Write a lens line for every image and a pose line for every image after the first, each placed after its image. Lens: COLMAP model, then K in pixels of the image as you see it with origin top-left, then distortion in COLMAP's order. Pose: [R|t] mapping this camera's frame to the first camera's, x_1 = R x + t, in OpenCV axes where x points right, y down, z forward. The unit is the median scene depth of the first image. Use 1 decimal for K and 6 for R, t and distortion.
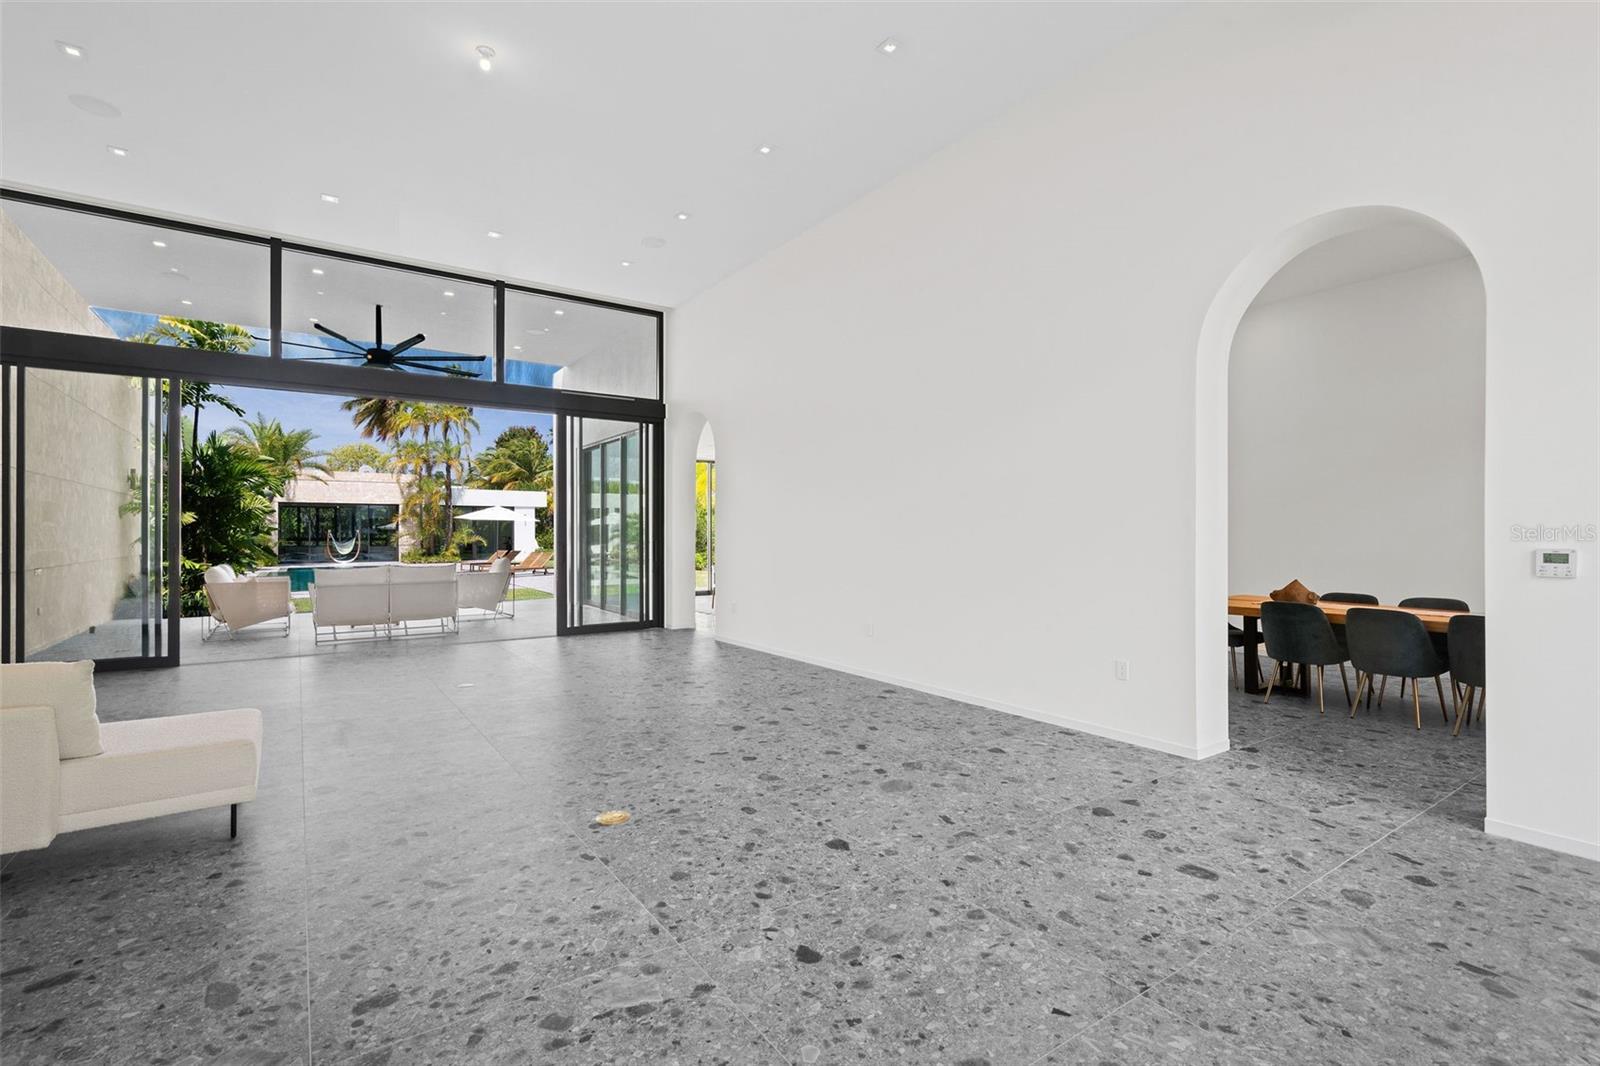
lens RADIAL K [[729.9, 0, 803.3], [0, 729.9, 538.7], [0, 0, 1]] dist [-0.001029, 0.001077]
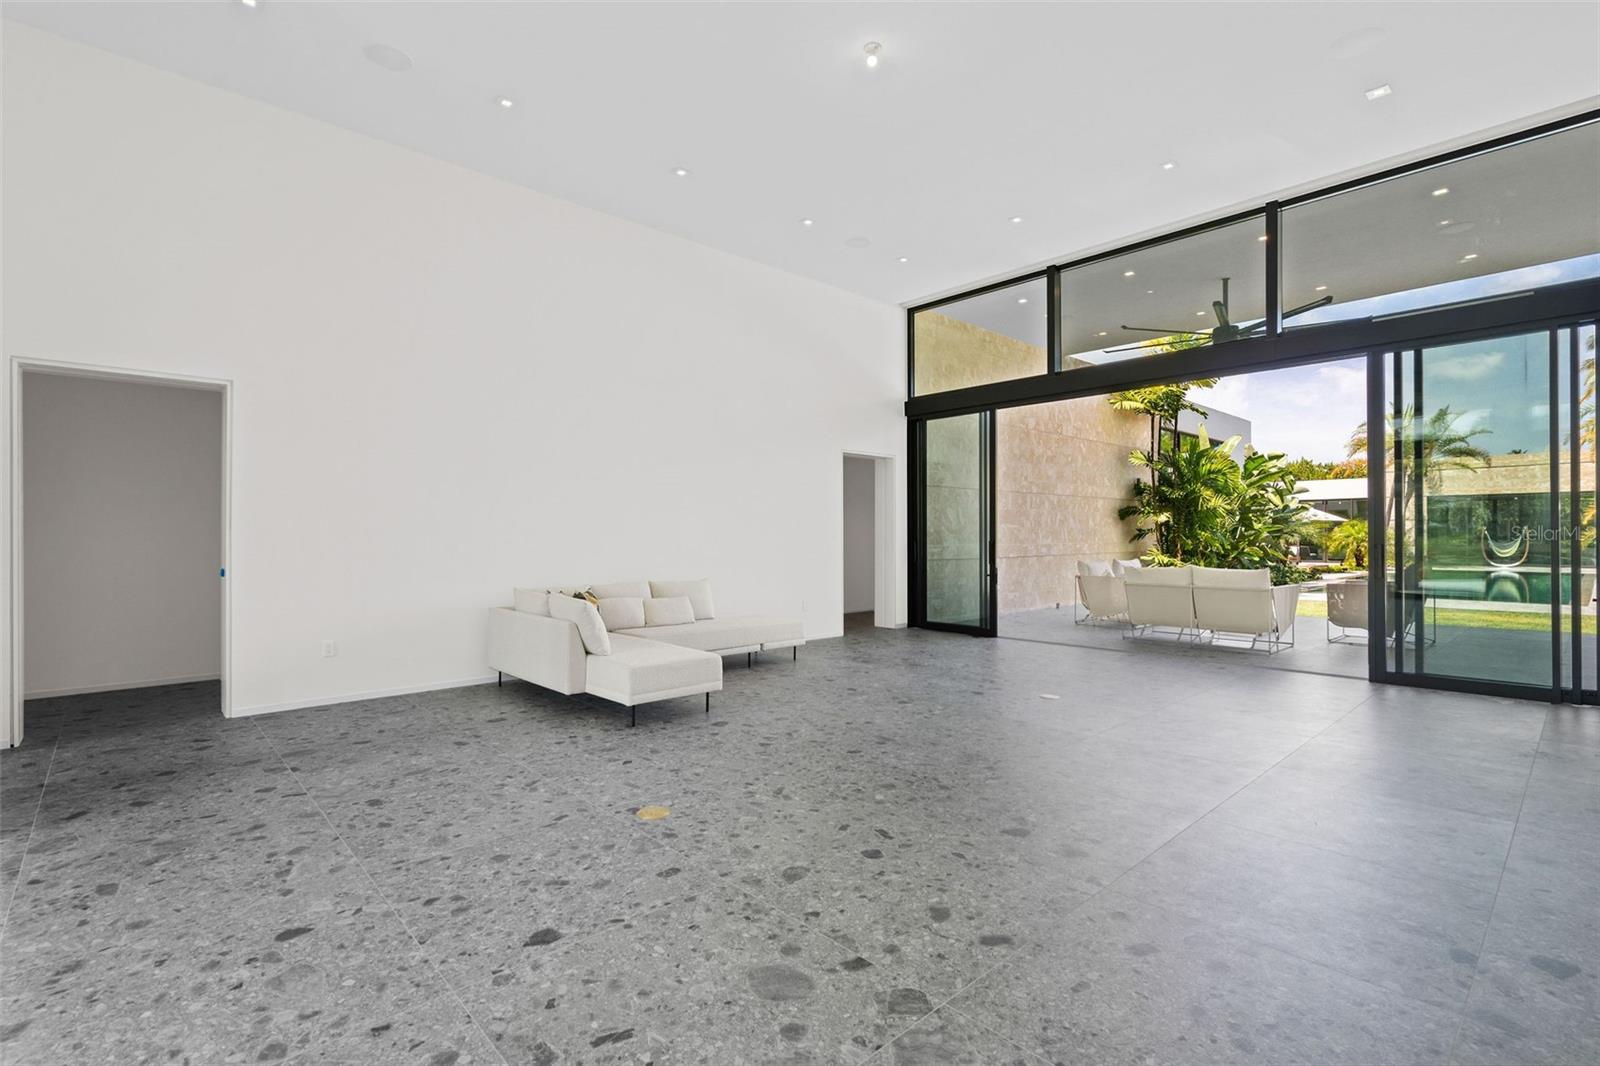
lens RADIAL K [[741.5, 0, 798.5], [0, 741.5, 534.7], [0, 0, 1]] dist [0.000208, -0.000522]
pose [[0.132834, 0.000007, -0.991138, 0.757808], [-0.003262, 0.999995, -0.000430, -0.000194], [0.991133, 0.003290, 0.132833, 1.036561]]
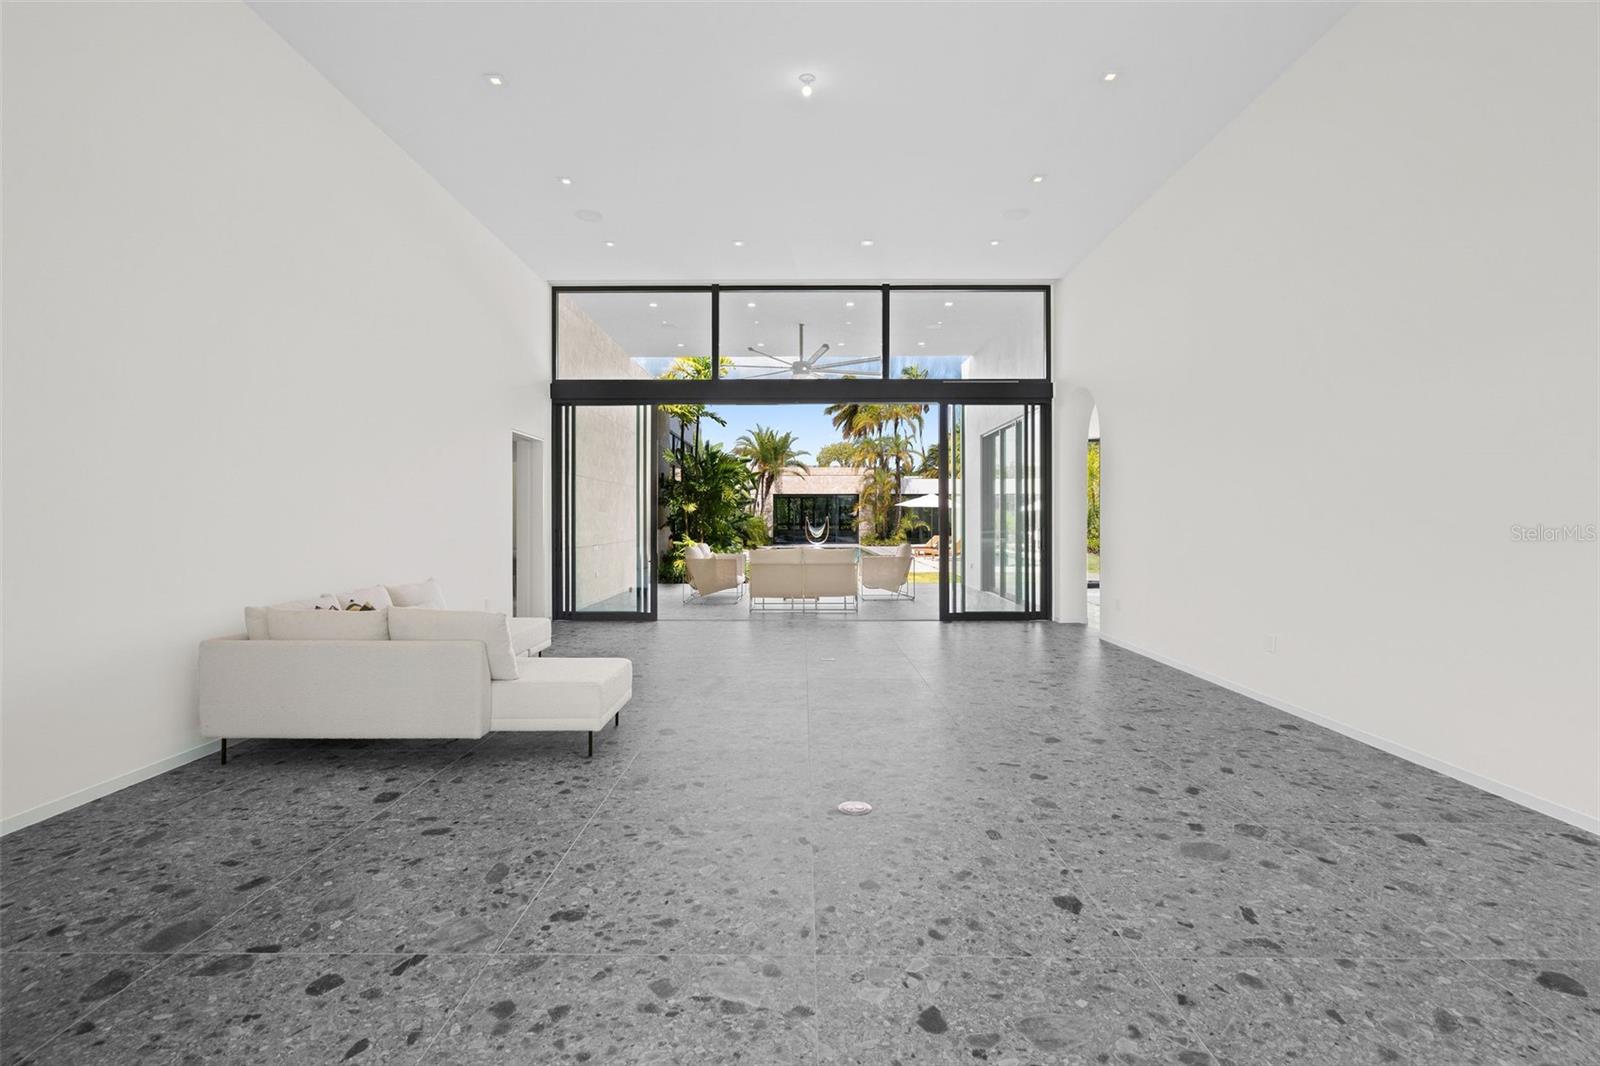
lens RADIAL K [[725.6, 0, 798.6], [0, 725.6, 522.7], [0, 0, 1]] dist [-0.002636, 0.000953]
pose [[0.817167, 0.001430, -0.576399, 0.239528], [-0.002745, 0.999995, -0.001410, -0.004265], [0.576395, 0.002735, 0.817167, 0.145312]]
